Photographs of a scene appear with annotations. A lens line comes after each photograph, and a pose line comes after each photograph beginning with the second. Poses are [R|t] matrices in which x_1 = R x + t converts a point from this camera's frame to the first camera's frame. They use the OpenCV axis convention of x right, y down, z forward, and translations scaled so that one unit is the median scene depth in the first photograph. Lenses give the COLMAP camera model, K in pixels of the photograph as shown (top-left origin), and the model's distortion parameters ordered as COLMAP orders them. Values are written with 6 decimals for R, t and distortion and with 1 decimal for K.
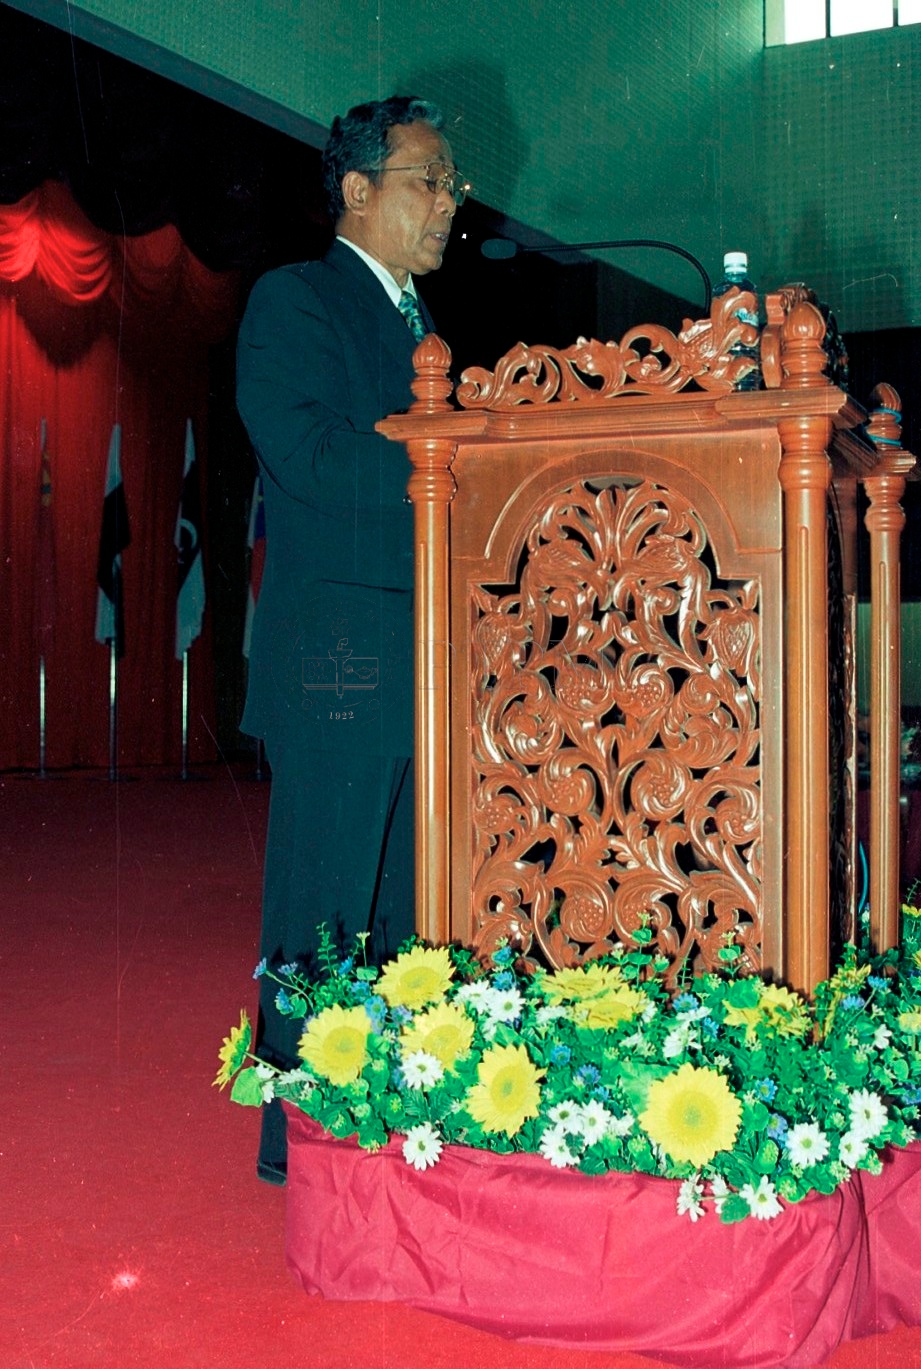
lens RADIAL K [[1915.2, 0, 463.6], [0, 1915.2, 613.1], [0, 0, 1]] dist [-0.102536, -0.004035]
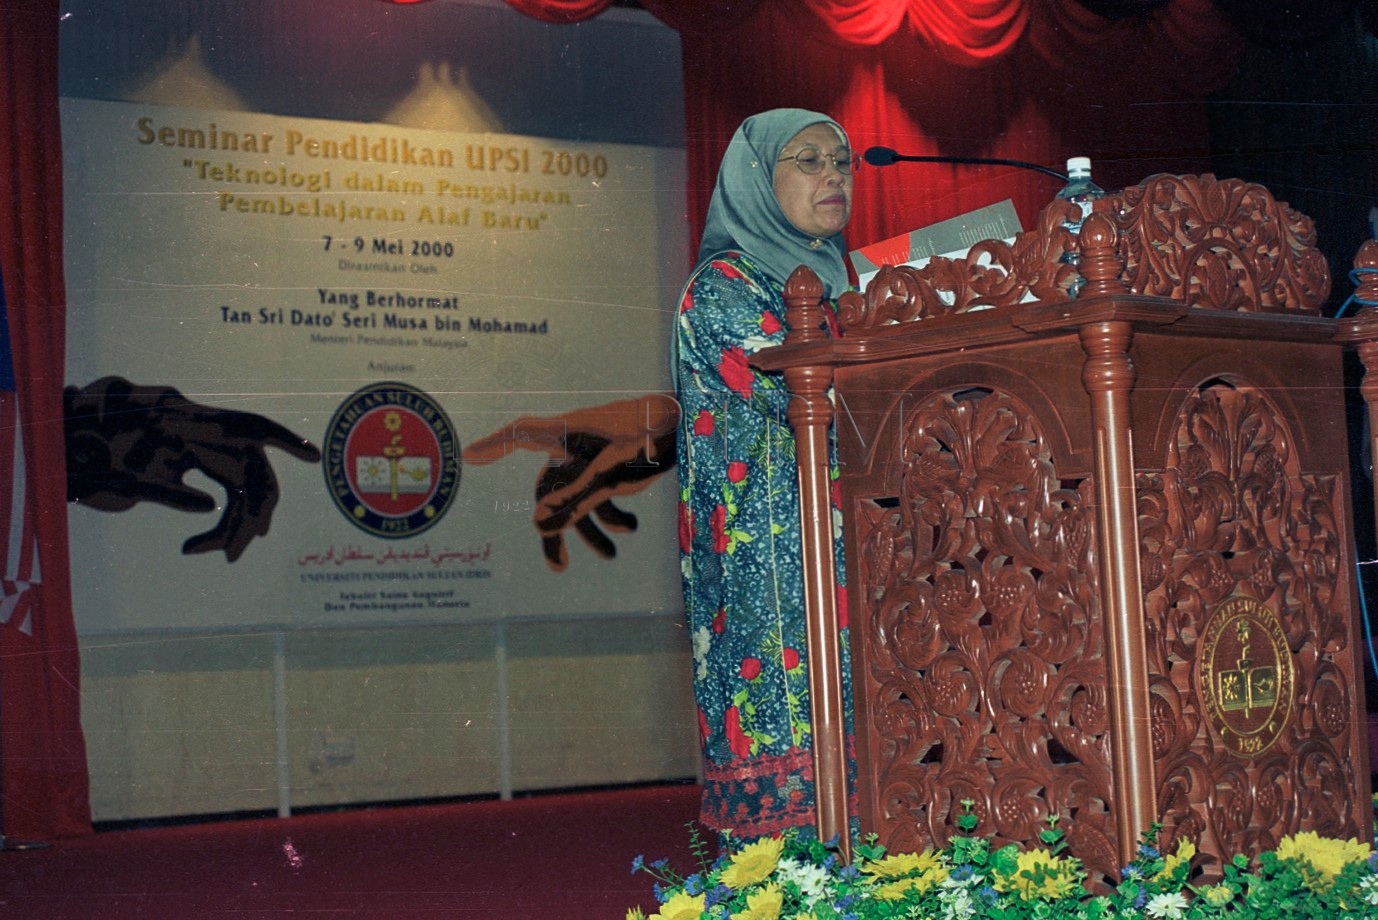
lens RADIAL K [[3132.4, 0, 760.6], [0, 3132.4, 461.7], [0, 0, 1]] dist [0.048233, -0.456545]
pose [[0.907668, -0.089341, -0.410070, 0.681865], [0.076220, 0.995922, -0.048271, 0.042785], [0.412711, 0.012558, 0.910776, -0.601594]]
